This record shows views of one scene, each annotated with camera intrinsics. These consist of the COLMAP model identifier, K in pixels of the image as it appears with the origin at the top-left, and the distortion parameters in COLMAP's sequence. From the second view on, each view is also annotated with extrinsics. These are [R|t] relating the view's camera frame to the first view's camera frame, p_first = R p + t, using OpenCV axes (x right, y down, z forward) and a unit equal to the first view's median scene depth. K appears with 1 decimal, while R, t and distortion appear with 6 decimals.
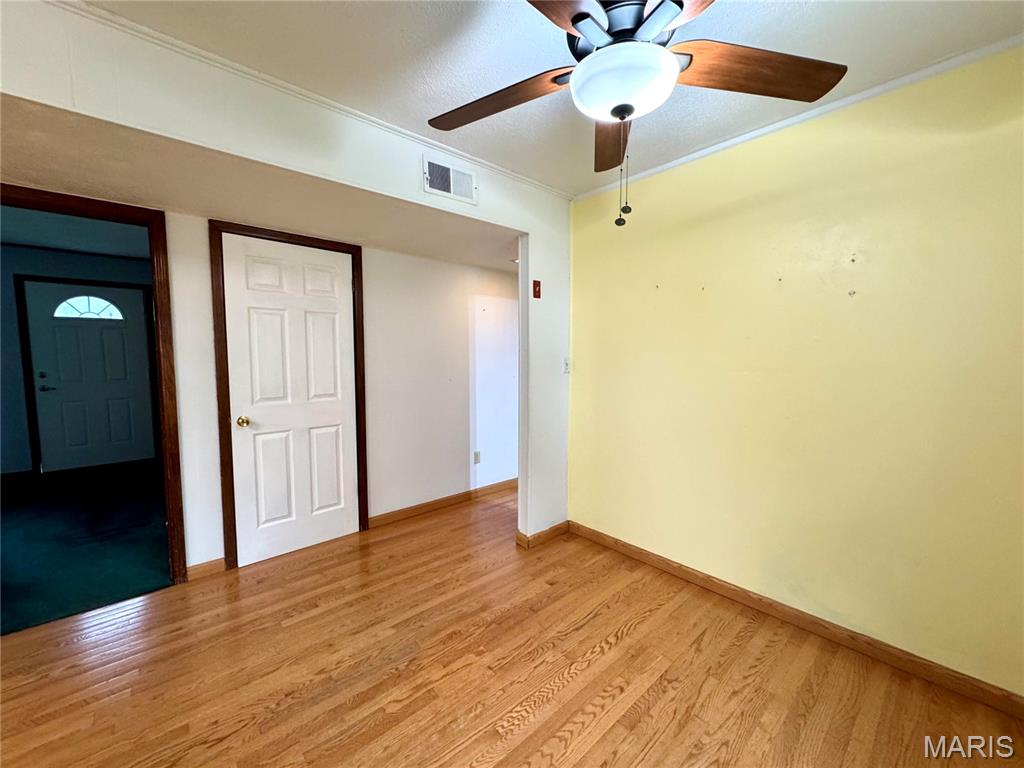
lens RADIAL K [[405.9, 0, 512.0], [0, 405.9, 384.0], [0, 0, 1]] dist [-0.001298, -0.000242]
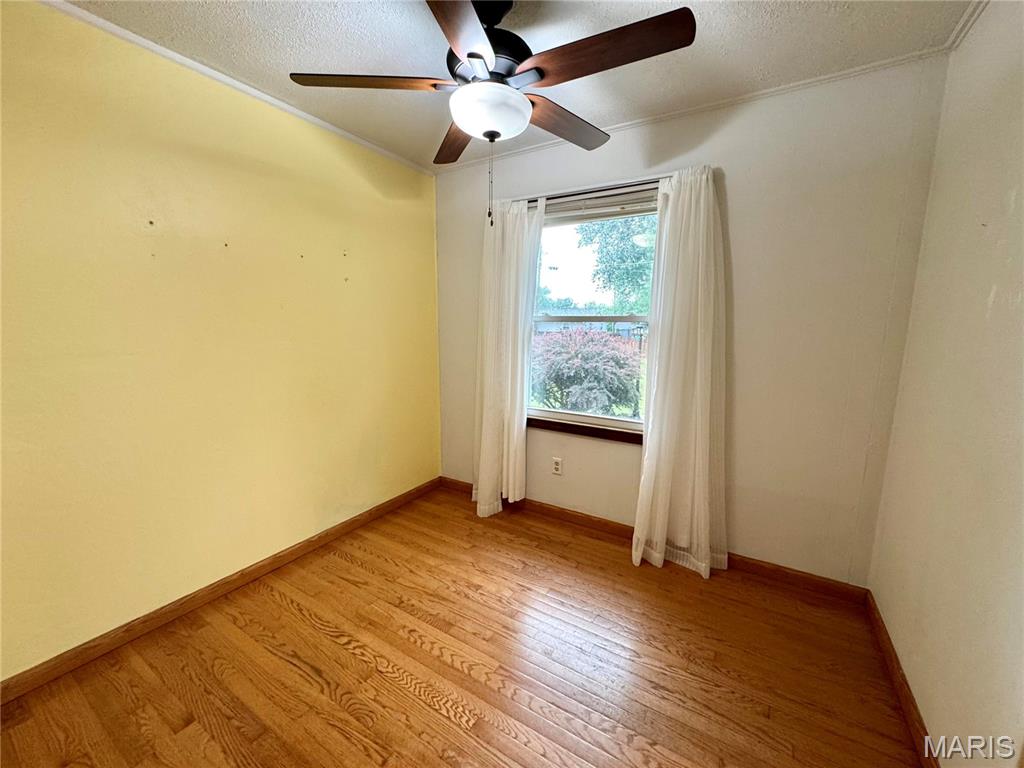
lens RADIAL K [[405.9, 0, 512.0], [0, 405.9, 384.0], [0, 0, 1]] dist [-0.001298, -0.000242]
pose [[-0.287591, -0.143178, 0.946991, -0.755910], [0.061555, 0.983955, 0.167460, -0.077596], [-0.955773, 0.106452, -0.274163, 0.968816]]
